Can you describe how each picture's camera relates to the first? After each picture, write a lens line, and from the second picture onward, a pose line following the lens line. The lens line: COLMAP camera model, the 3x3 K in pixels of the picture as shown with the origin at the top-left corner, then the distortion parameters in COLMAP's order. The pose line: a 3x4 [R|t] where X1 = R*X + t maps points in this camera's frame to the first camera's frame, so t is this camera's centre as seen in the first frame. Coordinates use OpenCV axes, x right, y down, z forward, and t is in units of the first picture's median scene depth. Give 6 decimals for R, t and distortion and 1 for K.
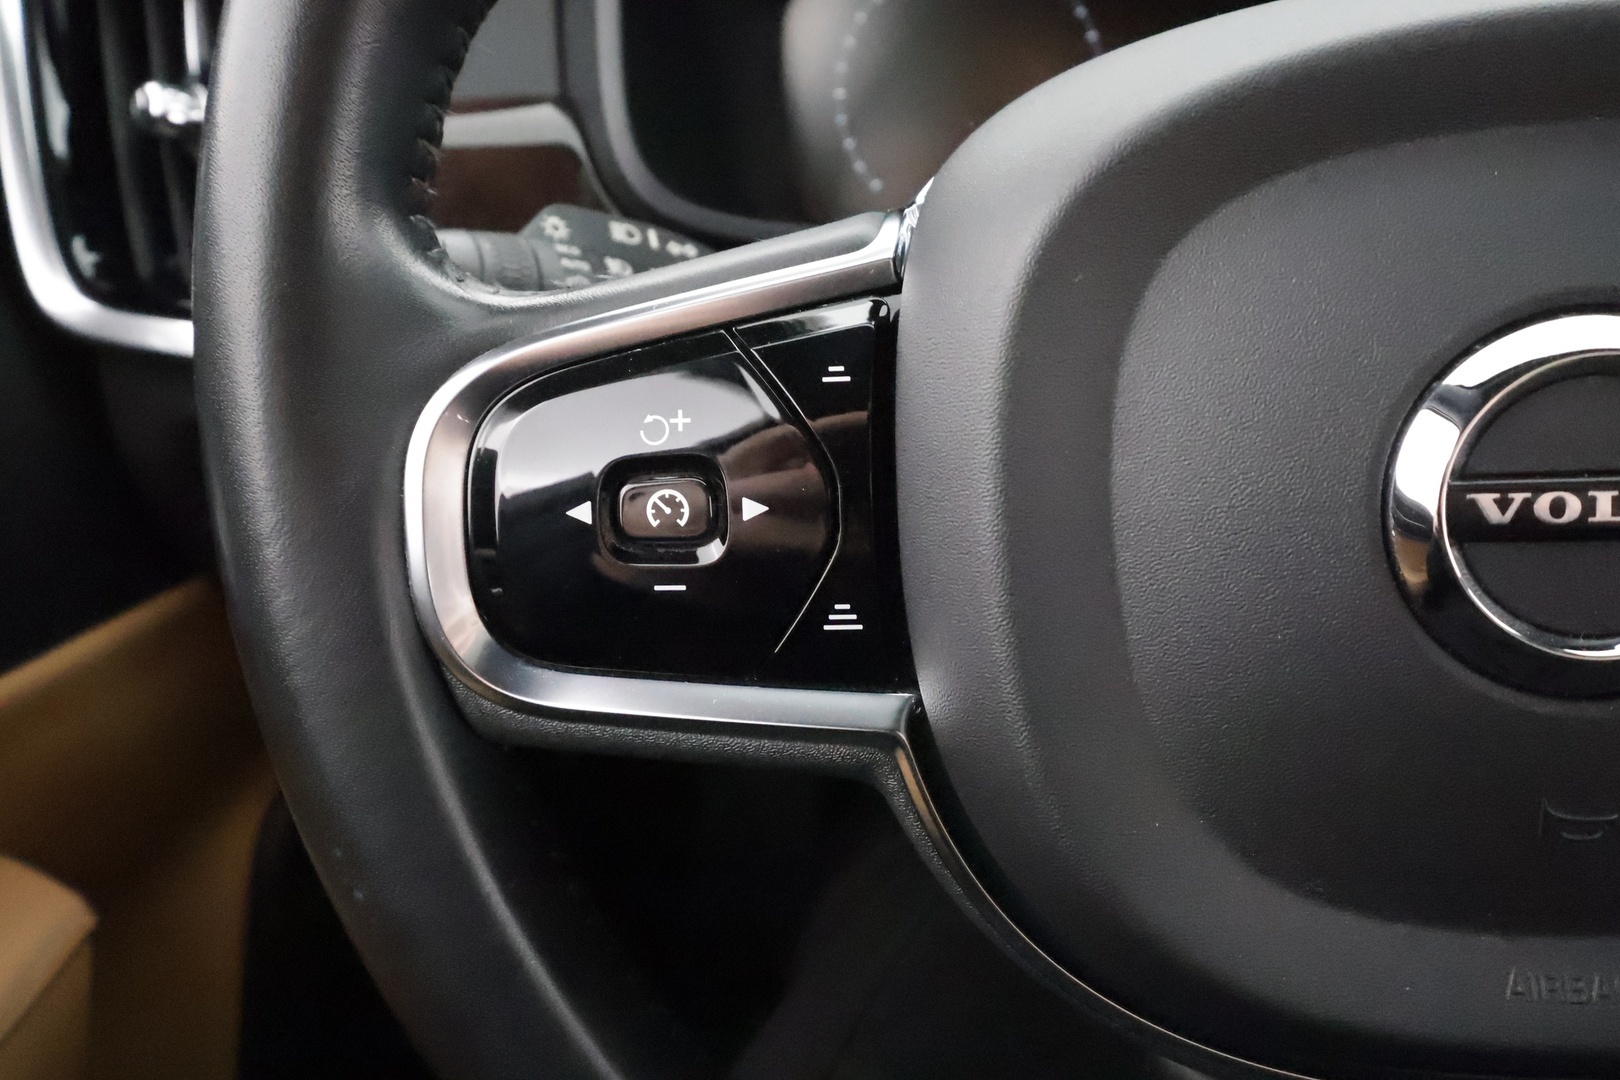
lens RADIAL K [[1248.4, 0, 815.3], [0, 1248.4, 464.9], [0, 0, 1]] dist [0.003887, -0.006136]
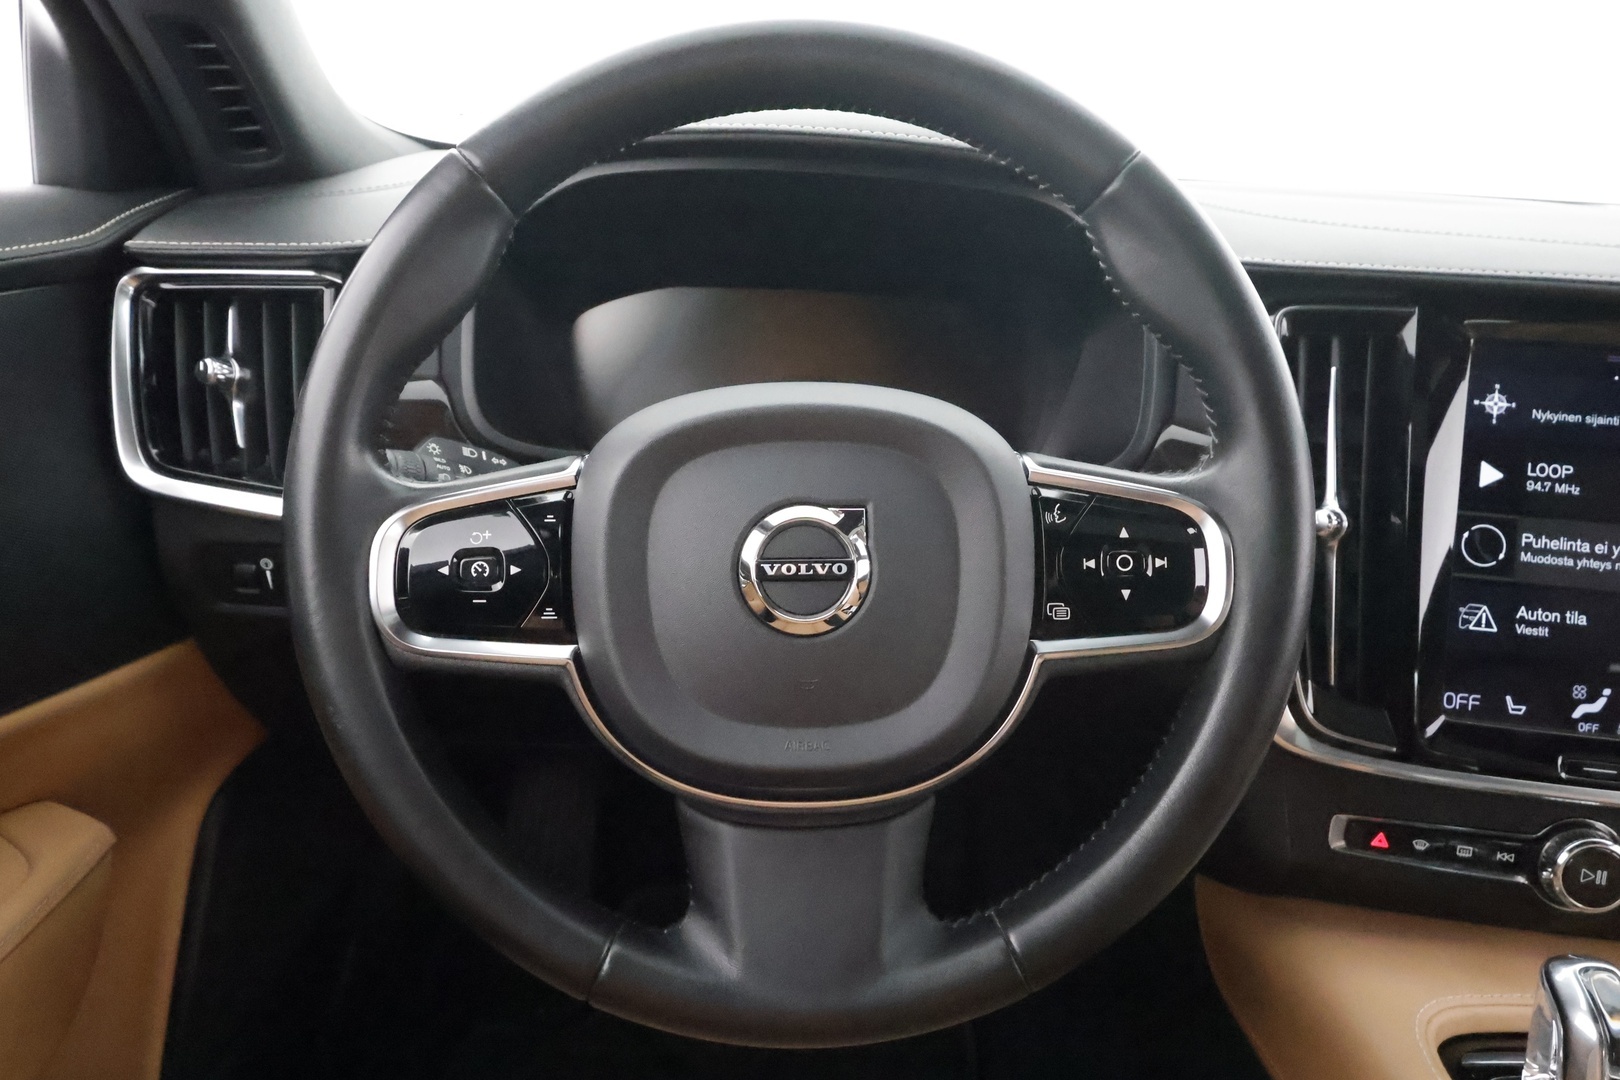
lens RADIAL K [[1097.7, 0, 810.0], [0, 1097.7, 540.0], [0, 0, 1]] dist [0.000513, 0.001730]
pose [[0.988468, 0.030784, 0.148271, 0.209666], [-0.018128, 0.996134, -0.085960, 0.153771], [-0.150344, 0.082281, 0.985204, -1.294056]]
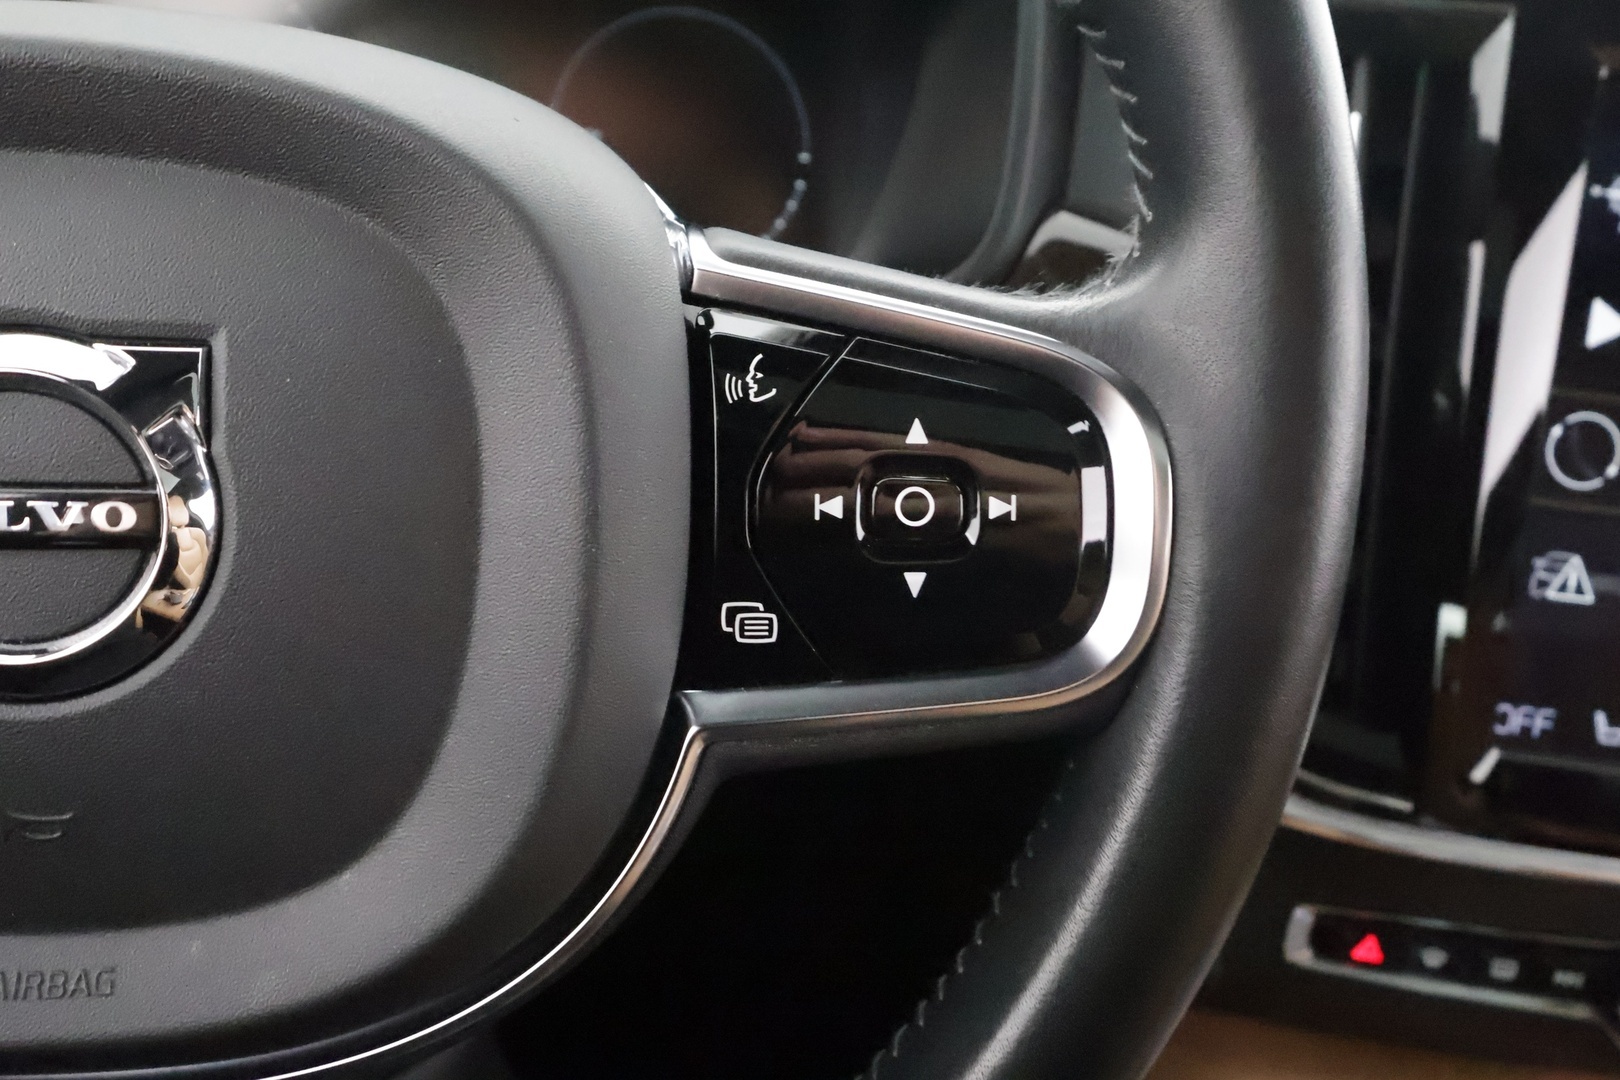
lens RADIAL K [[1248.4, 0, 815.3], [0, 1248.4, 464.9], [0, 0, 1]] dist [0.003887, -0.006136]
pose [[0.961444, 0.046158, 0.271099, 0.817740], [-0.043908, 0.998932, -0.014363, -0.019844], [-0.271472, 0.001906, 0.962444, -0.148709]]
